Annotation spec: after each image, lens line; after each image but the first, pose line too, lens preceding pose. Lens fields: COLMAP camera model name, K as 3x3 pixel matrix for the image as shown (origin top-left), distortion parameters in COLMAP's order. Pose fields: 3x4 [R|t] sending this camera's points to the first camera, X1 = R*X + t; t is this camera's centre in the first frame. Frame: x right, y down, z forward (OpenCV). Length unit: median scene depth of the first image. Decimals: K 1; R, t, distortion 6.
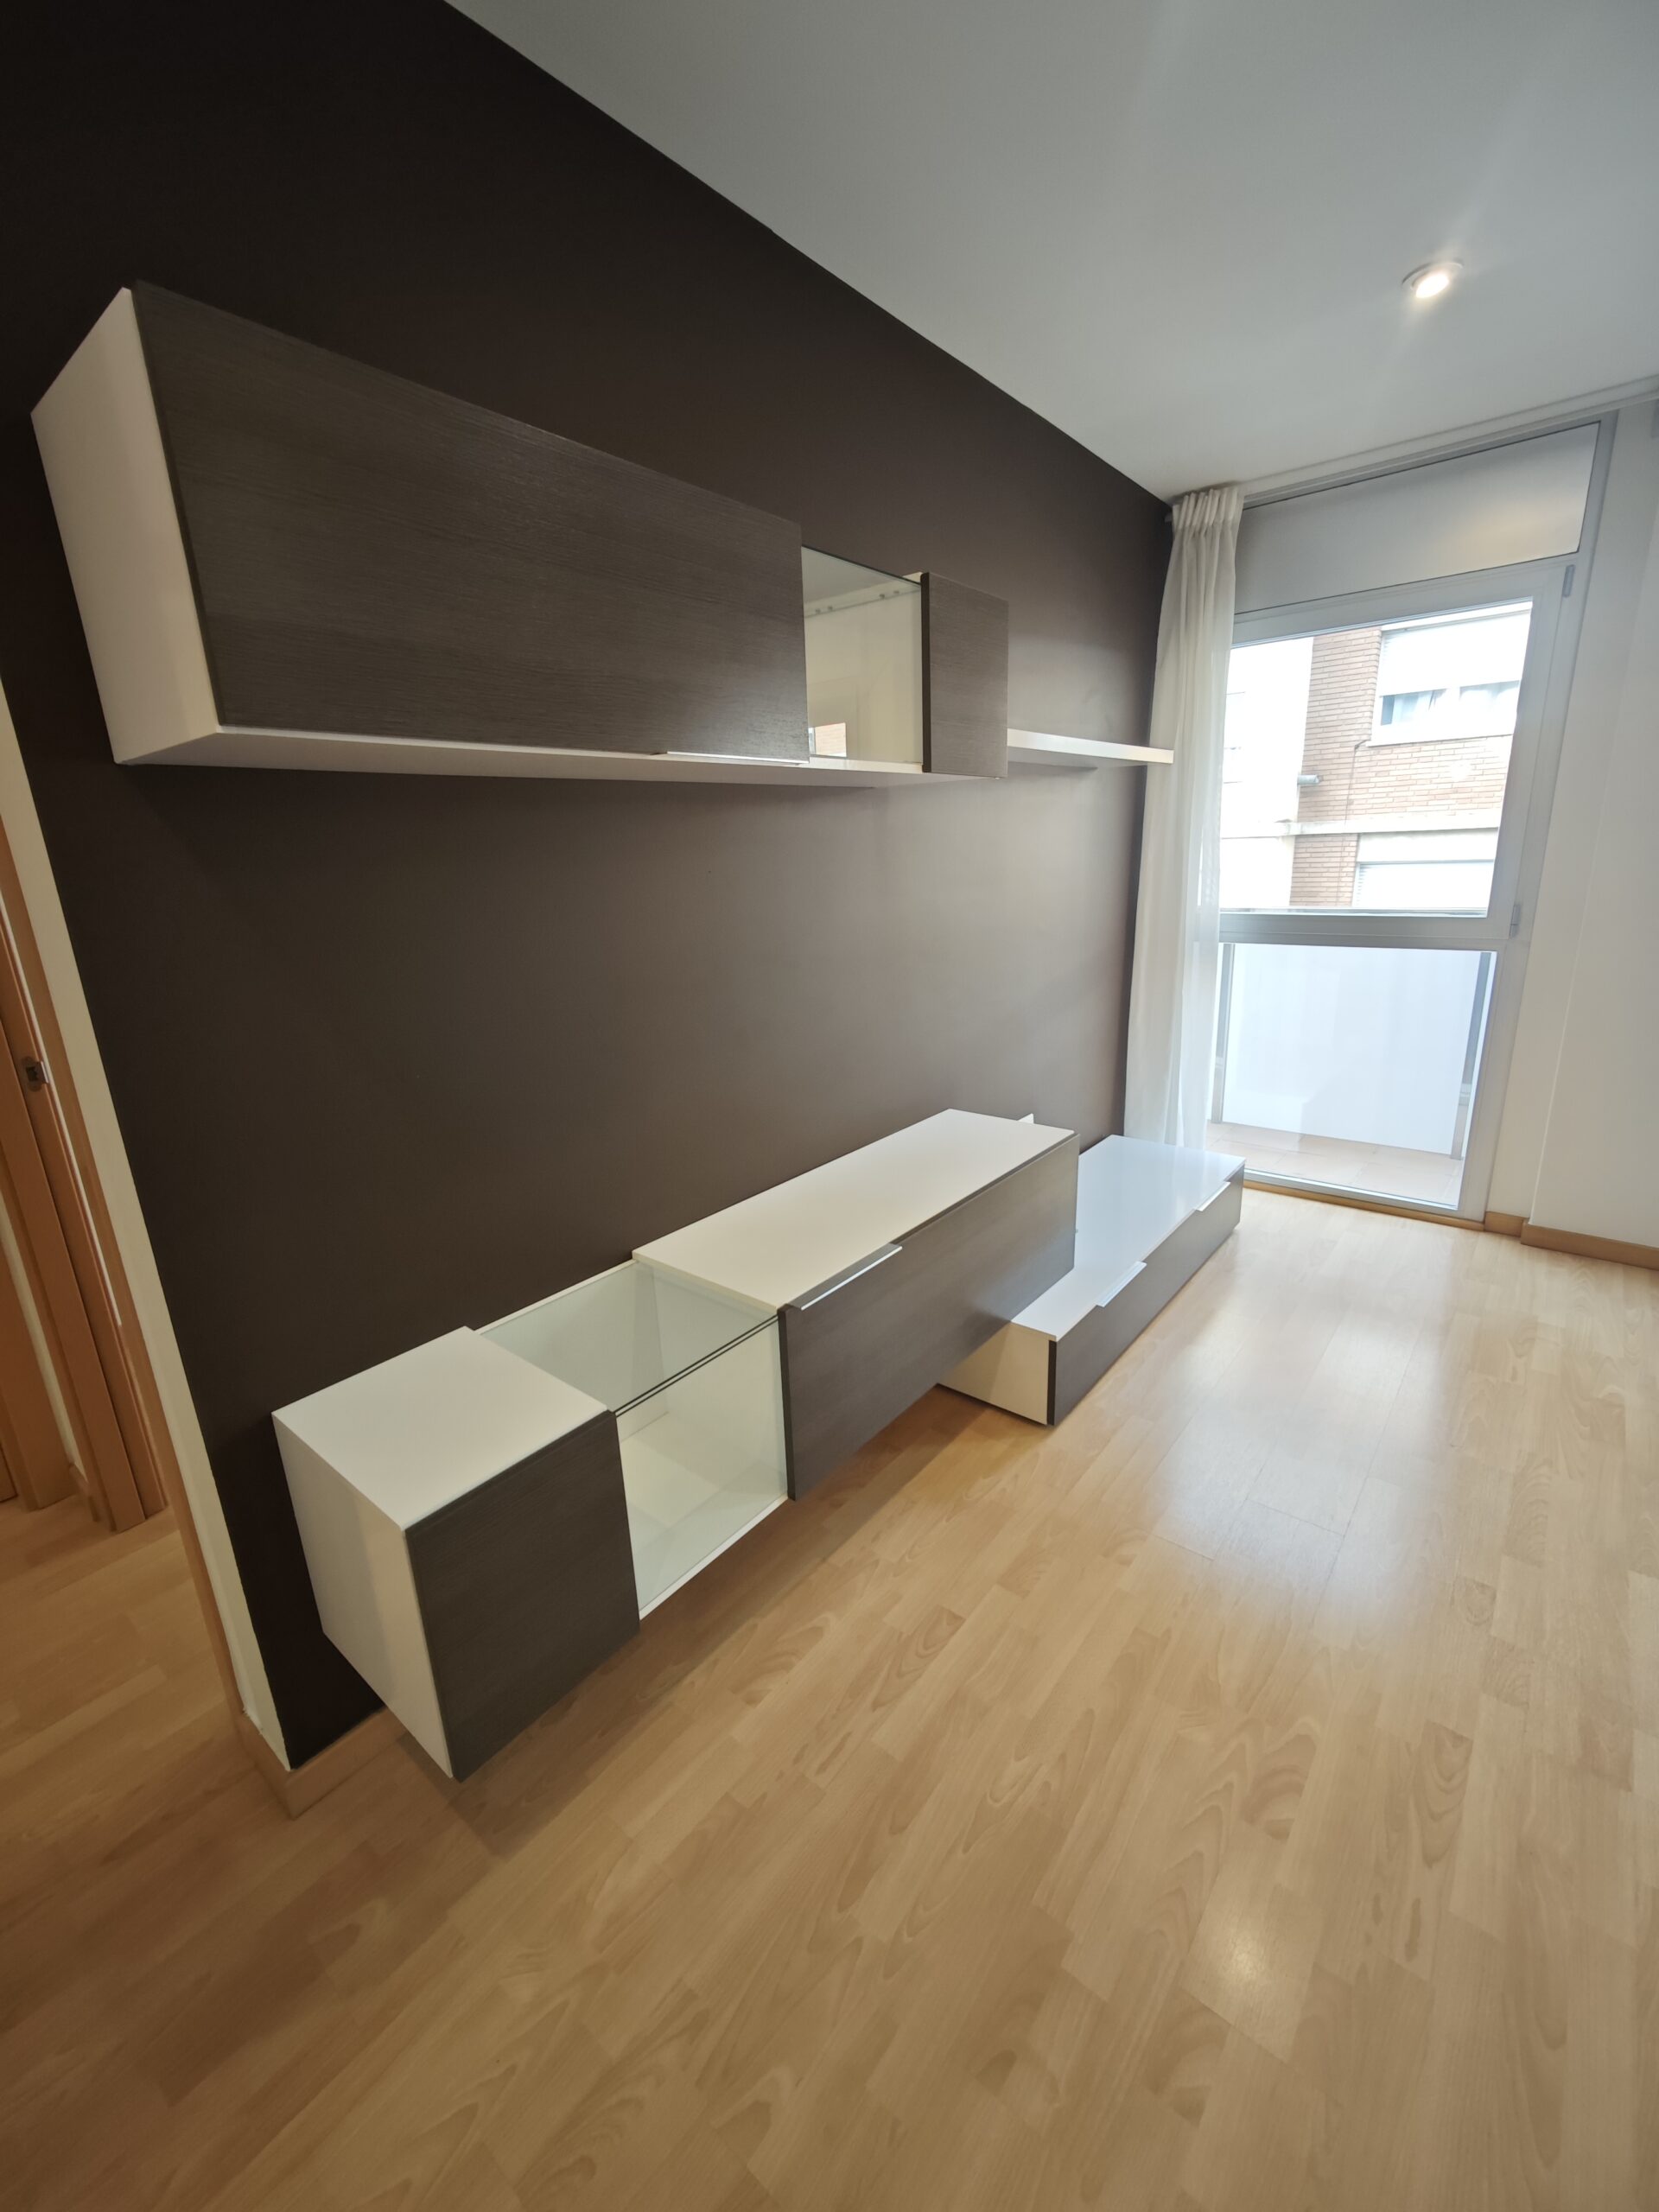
lens RADIAL K [[922.7, 0, 829.5], [0, 922.7, 1102.7], [0, 0, 1]] dist [-0.003996, 0.002935]
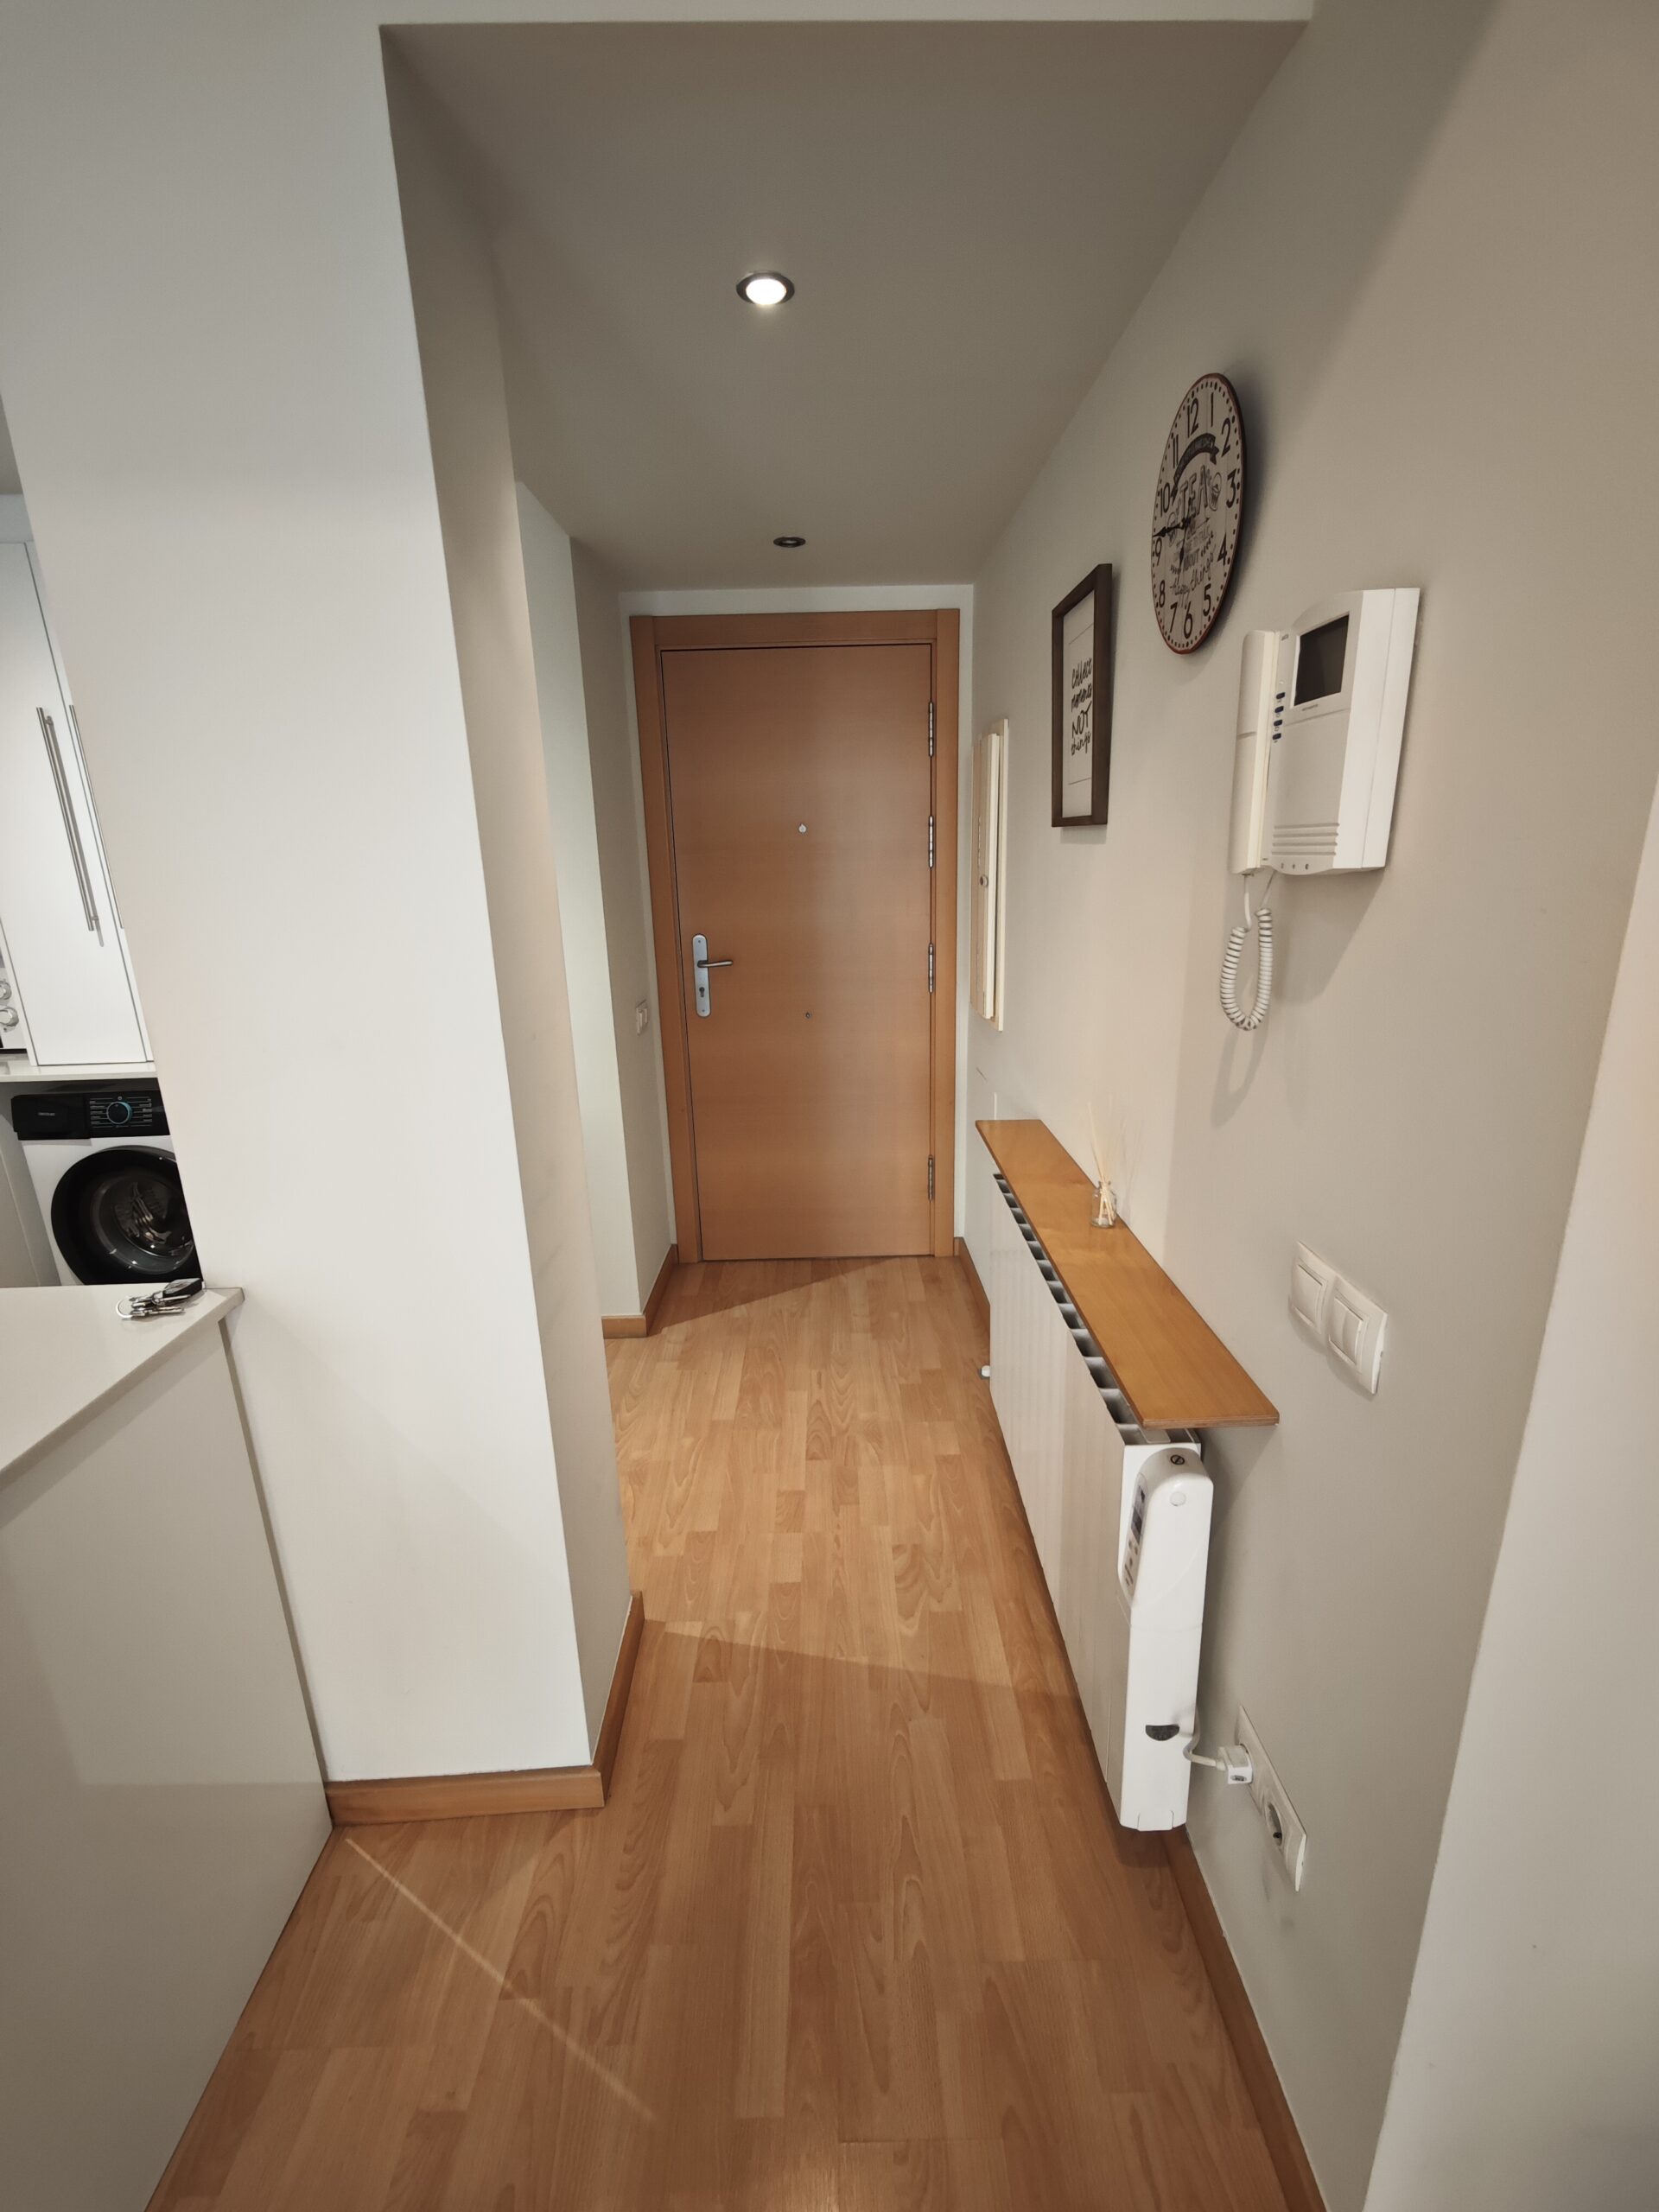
lens RADIAL K [[914.9, 0, 879.4], [0, 914.9, 1106.7], [0, 0, 1]] dist [-0.016894, 0.008123]
pose [[-0.742539, 0.234924, -0.627253, 0.591231], [-0.127904, 0.869509, 0.477068, -0.400585], [0.657477, 0.434470, -0.615597, 1.264190]]
